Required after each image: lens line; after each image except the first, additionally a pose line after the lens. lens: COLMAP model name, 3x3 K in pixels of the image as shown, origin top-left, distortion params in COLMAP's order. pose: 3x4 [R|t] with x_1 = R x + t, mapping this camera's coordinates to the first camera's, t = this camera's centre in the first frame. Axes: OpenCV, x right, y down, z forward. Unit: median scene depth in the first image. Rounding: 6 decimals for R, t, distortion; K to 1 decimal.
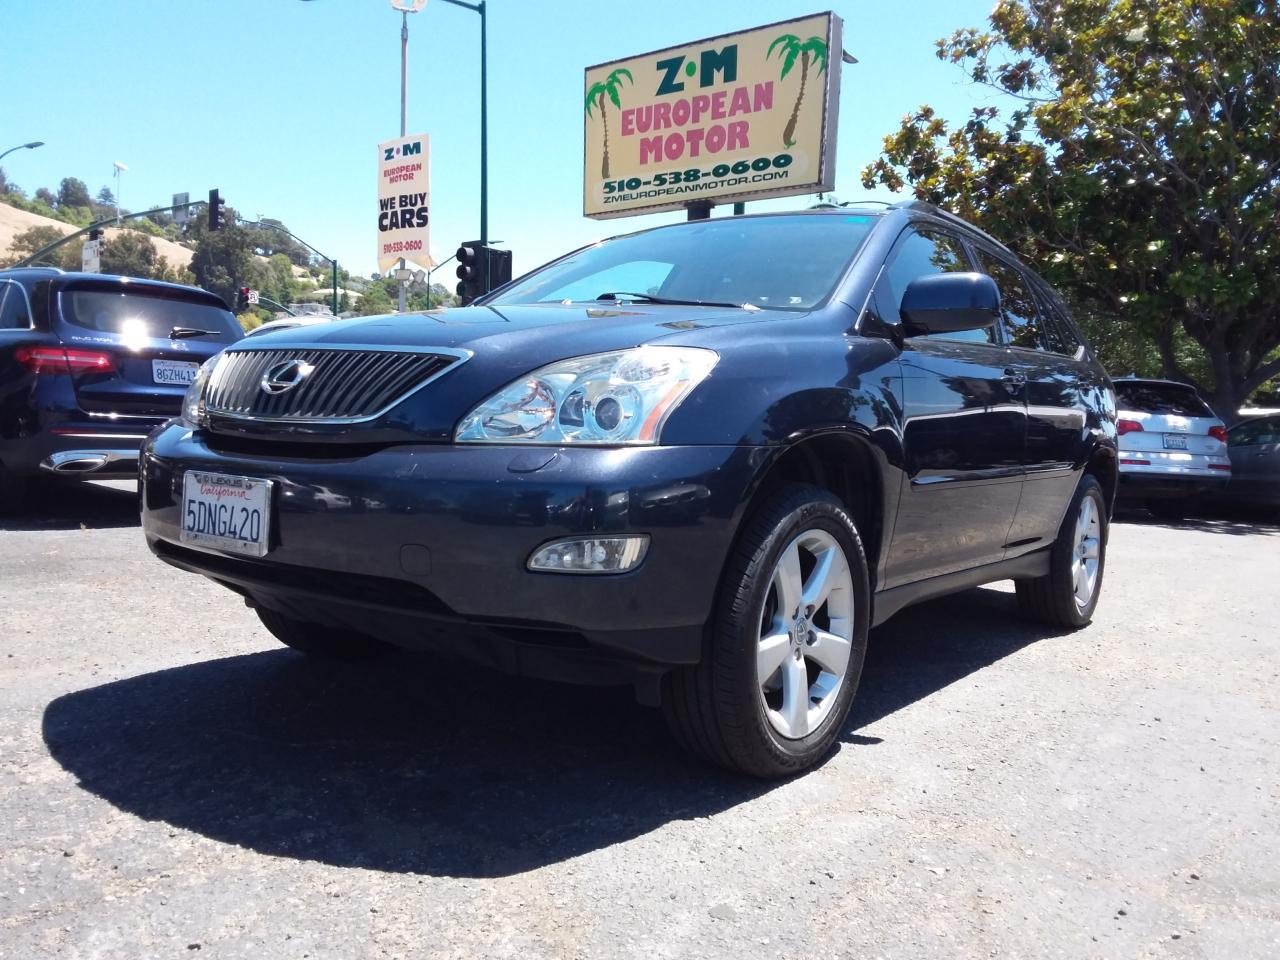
lens RADIAL K [[1020.7, 0, 635.9], [0, 1020.7, 475.0], [0, 0, 1]] dist [0.141120, -0.196415]
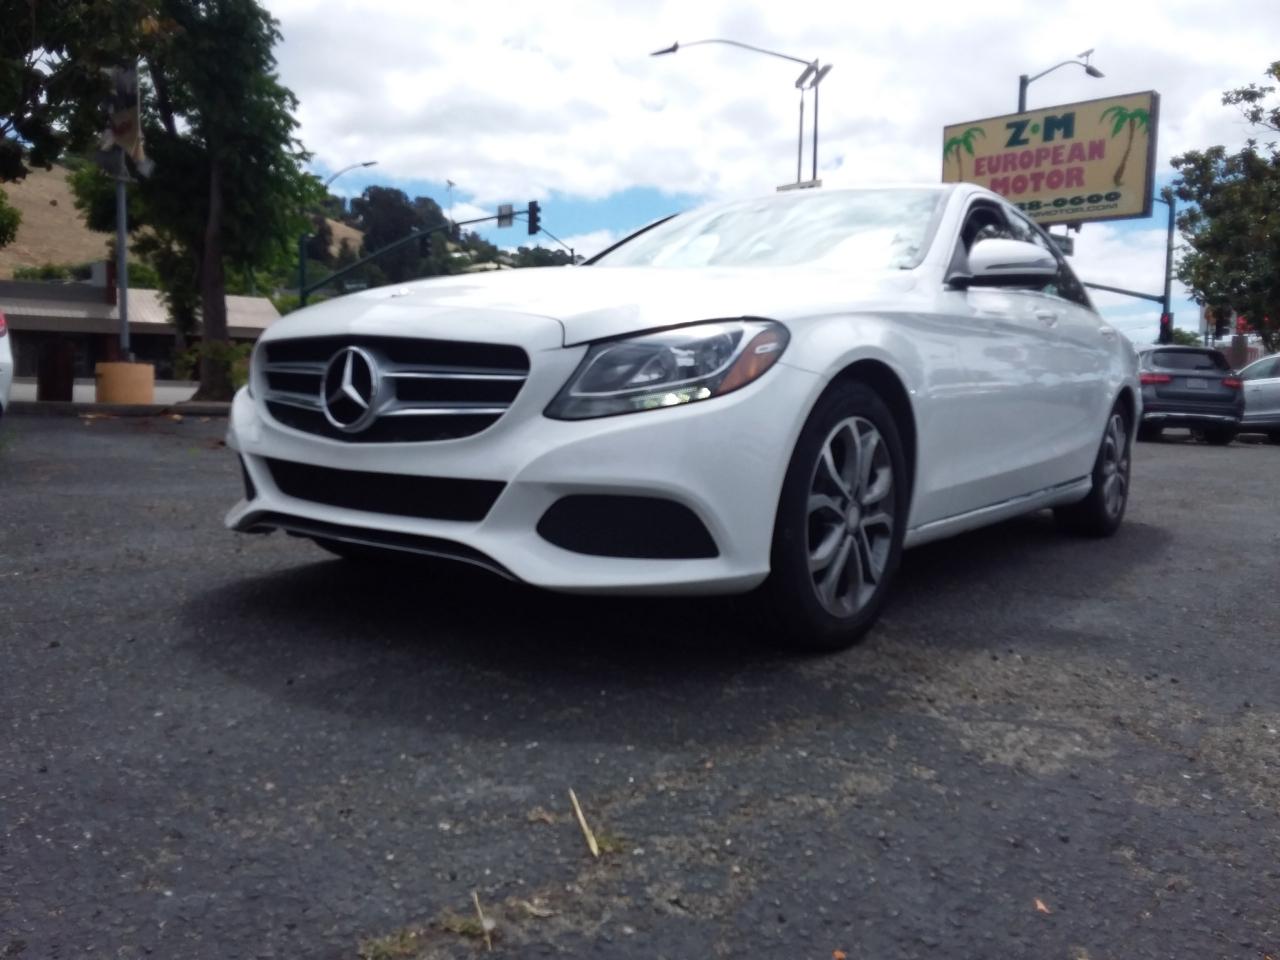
lens RADIAL K [[1040.4, 0, 636.4], [0, 1040.4, 481.2], [0, 0, 1]] dist [0.112267, -0.142891]
pose [[0.991586, 0.002119, -0.129435, -0.271945], [0.002283, 0.999424, 0.033856, 0.025648], [0.129432, -0.033866, 0.991010, -0.450228]]
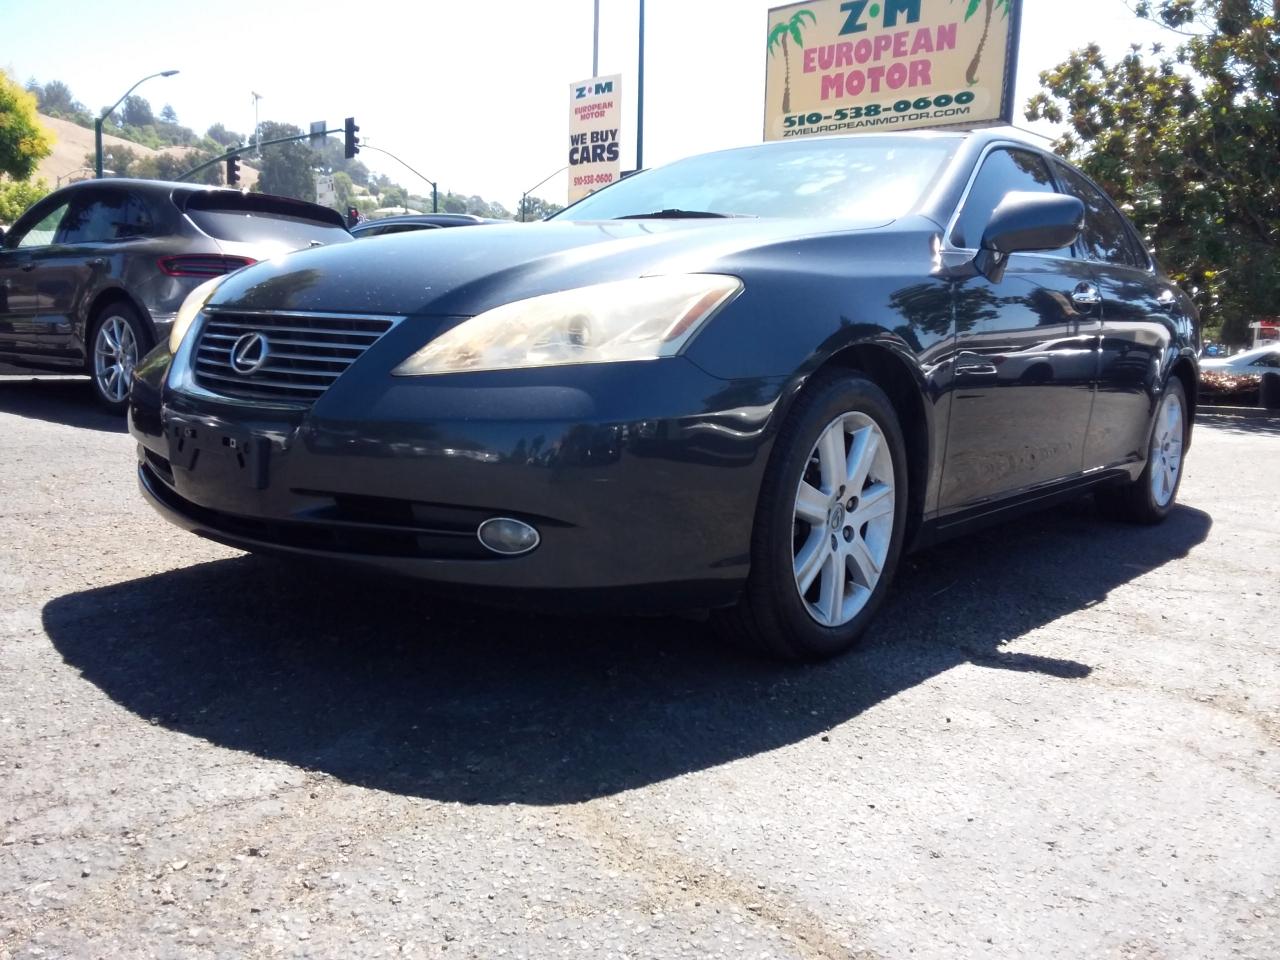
lens RADIAL K [[1026.4, 0, 641.9], [0, 1026.4, 479.6], [0, 0, 1]] dist [0.119390, -0.169727]
pose [[0.998852, 0.007514, -0.047319, -0.126598], [-0.003719, 0.996806, 0.079771, 0.010637], [0.047767, -0.079504, 0.995689, -0.131146]]
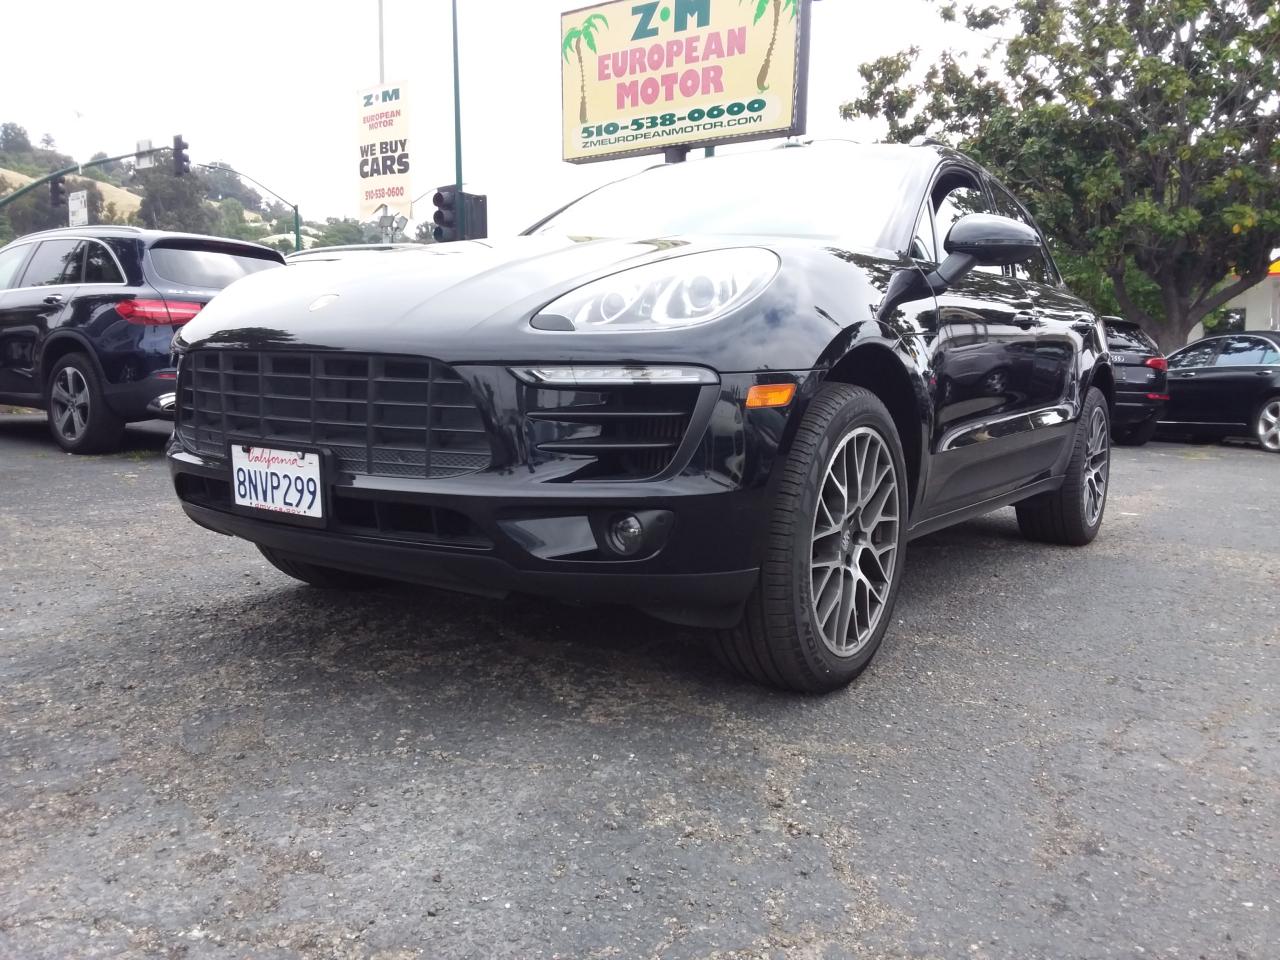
lens RADIAL K [[1020.7, 0, 635.9], [0, 1020.7, 475.0], [0, 0, 1]] dist [0.141120, -0.196415]
pose [[0.999235, -0.021900, 0.032392, -0.018192], [0.020108, 0.998302, 0.054672, 0.006245], [-0.033535, -0.053979, 0.997979, -0.047119]]
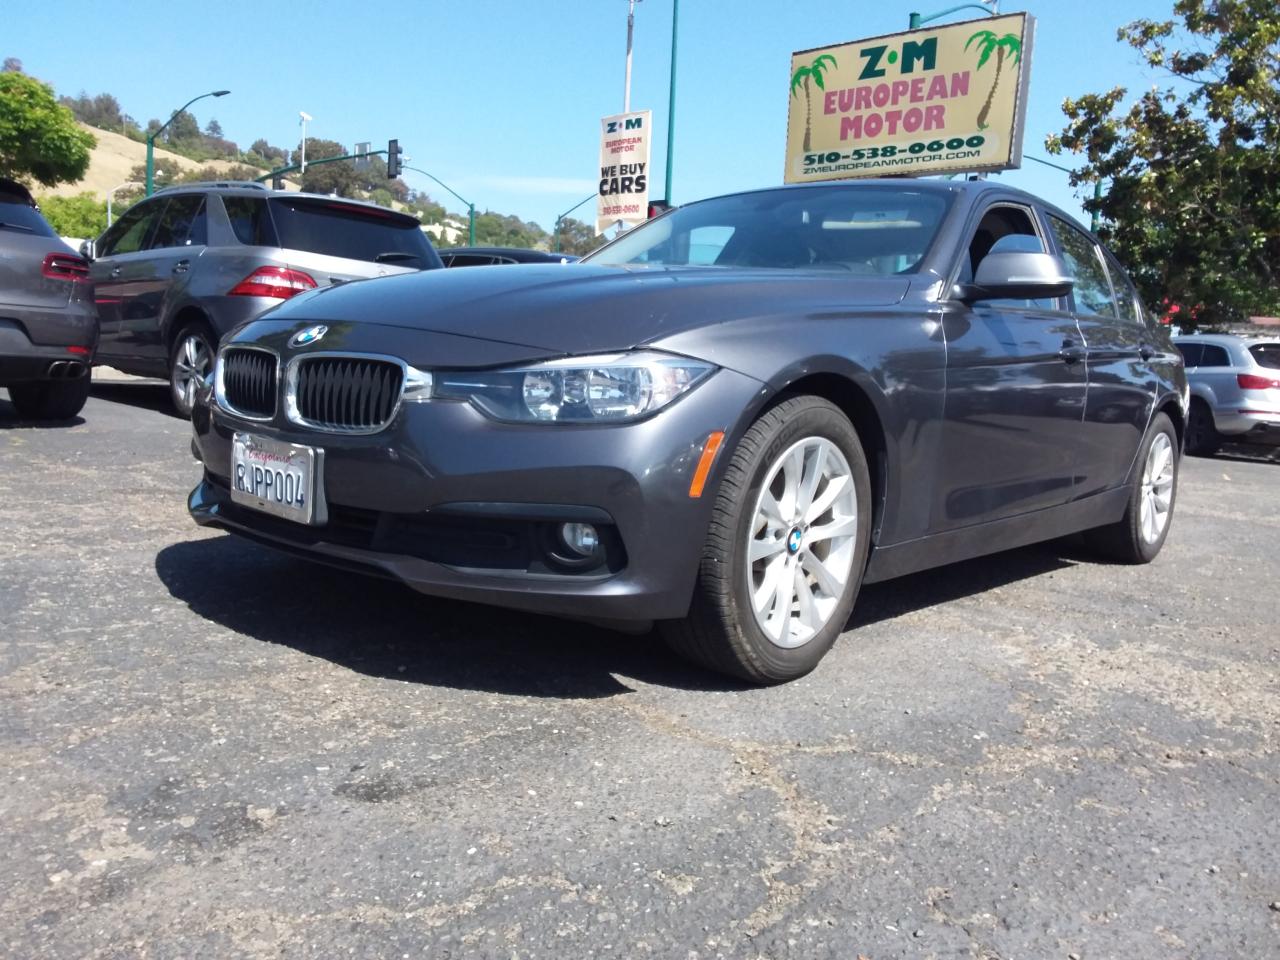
lens RADIAL K [[1036.6, 0, 641.3], [0, 1036.6, 478.0], [0, 0, 1]] dist [0.124770, -0.188014]
pose [[0.996429, 0.036731, -0.076033, -0.110008], [-0.032487, 0.997884, 0.056321, 0.012482], [0.077941, -0.053650, 0.995513, -0.187154]]
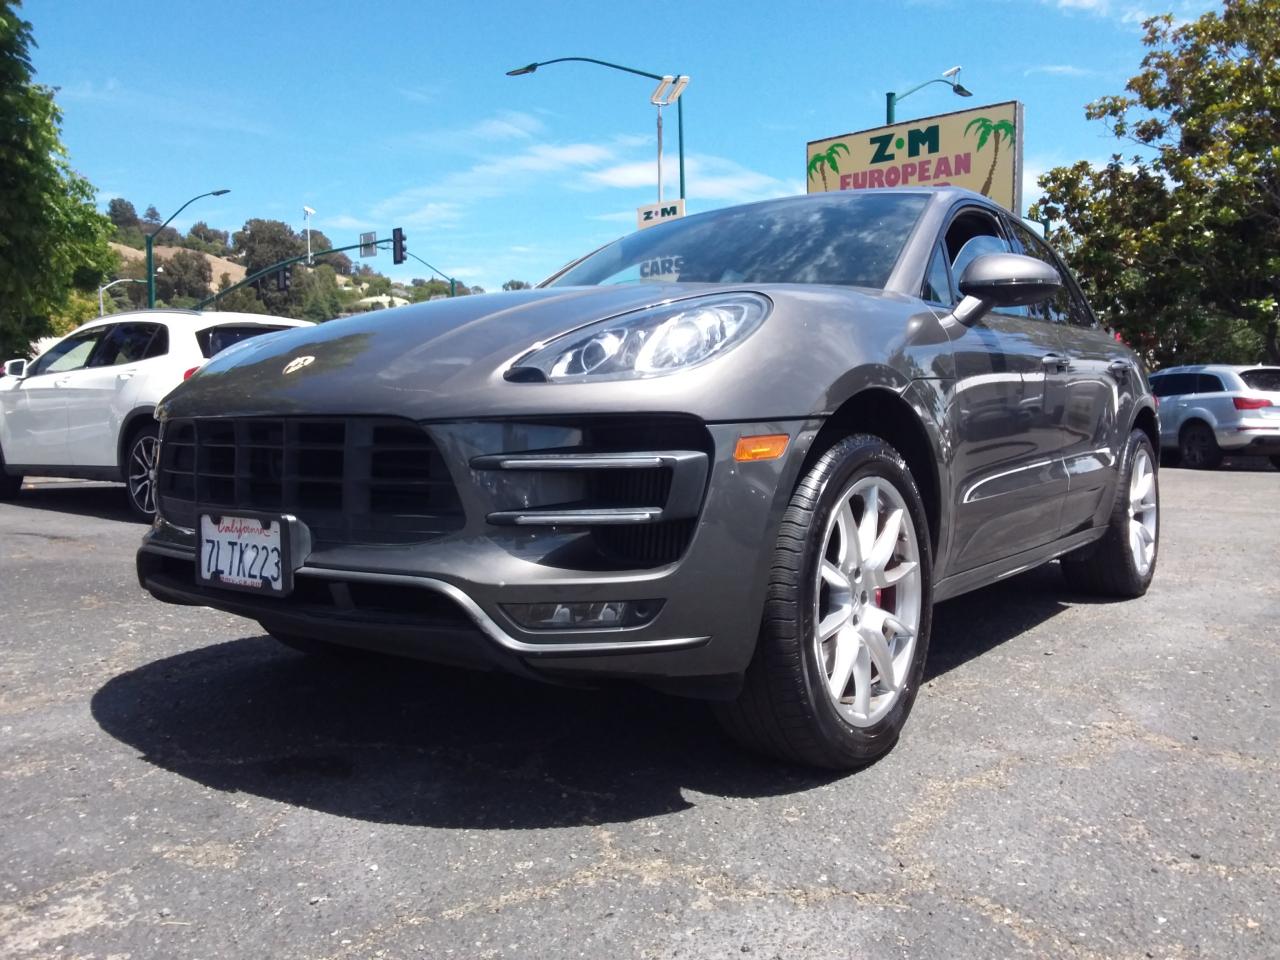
lens RADIAL K [[1040.4, 0, 636.4], [0, 1040.4, 481.2], [0, 0, 1]] dist [0.112267, -0.142891]
pose [[0.998465, -0.038674, -0.039648, -0.228614], [0.039055, 0.999198, 0.008871, 0.009955], [0.039273, -0.010406, 0.999174, -0.329595]]
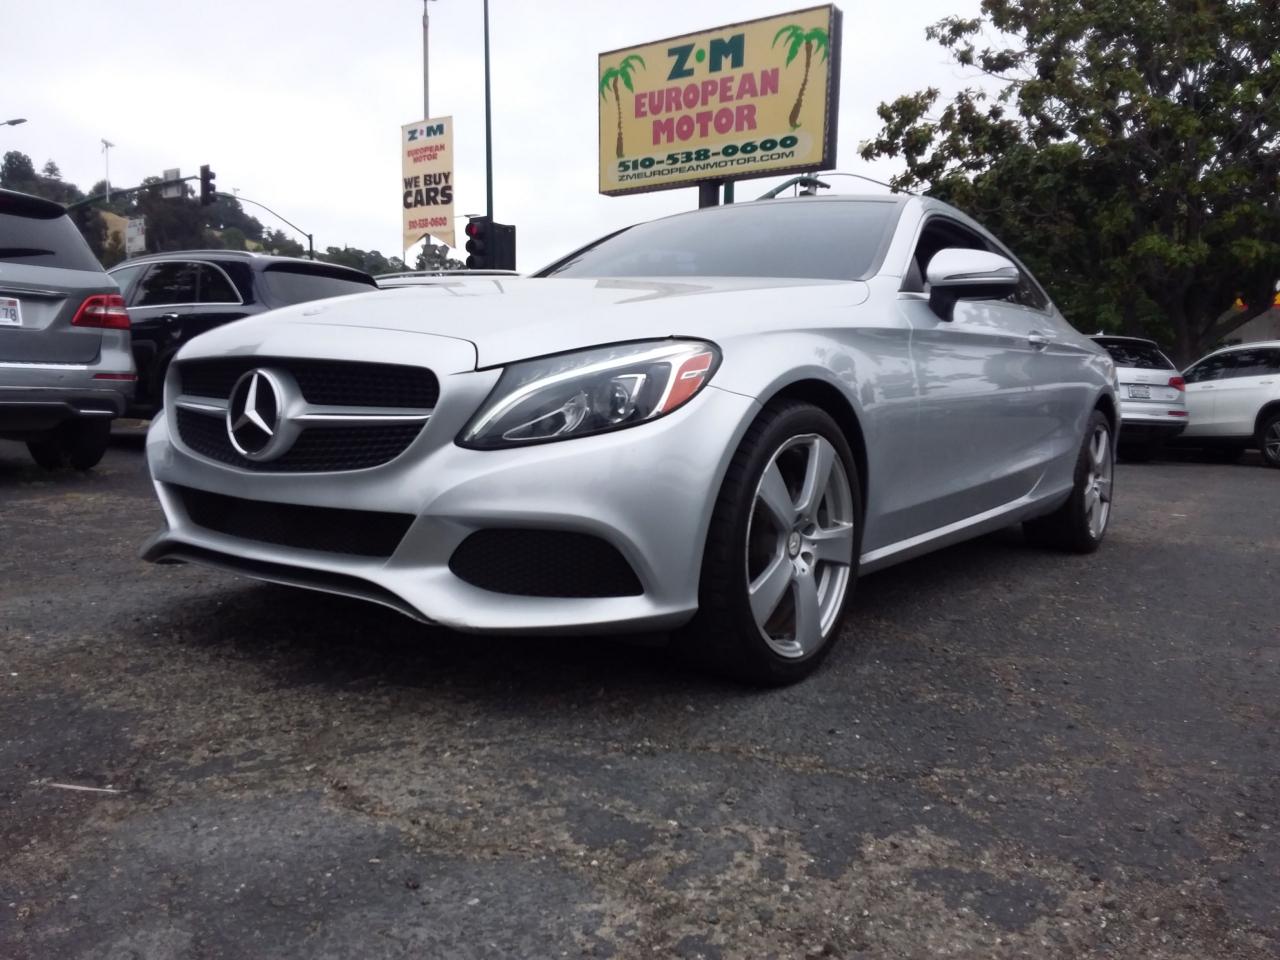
lens RADIAL K [[1013.7, 0, 640.2], [0, 1013.7, 480.3], [0, 0, 1]] dist [0.134371, -0.186055]
pose [[0.998974, -0.017527, 0.041763, -0.058913], [0.016156, 0.999327, 0.032942, 0.013996], [-0.042313, -0.032233, 0.998584, -0.080729]]
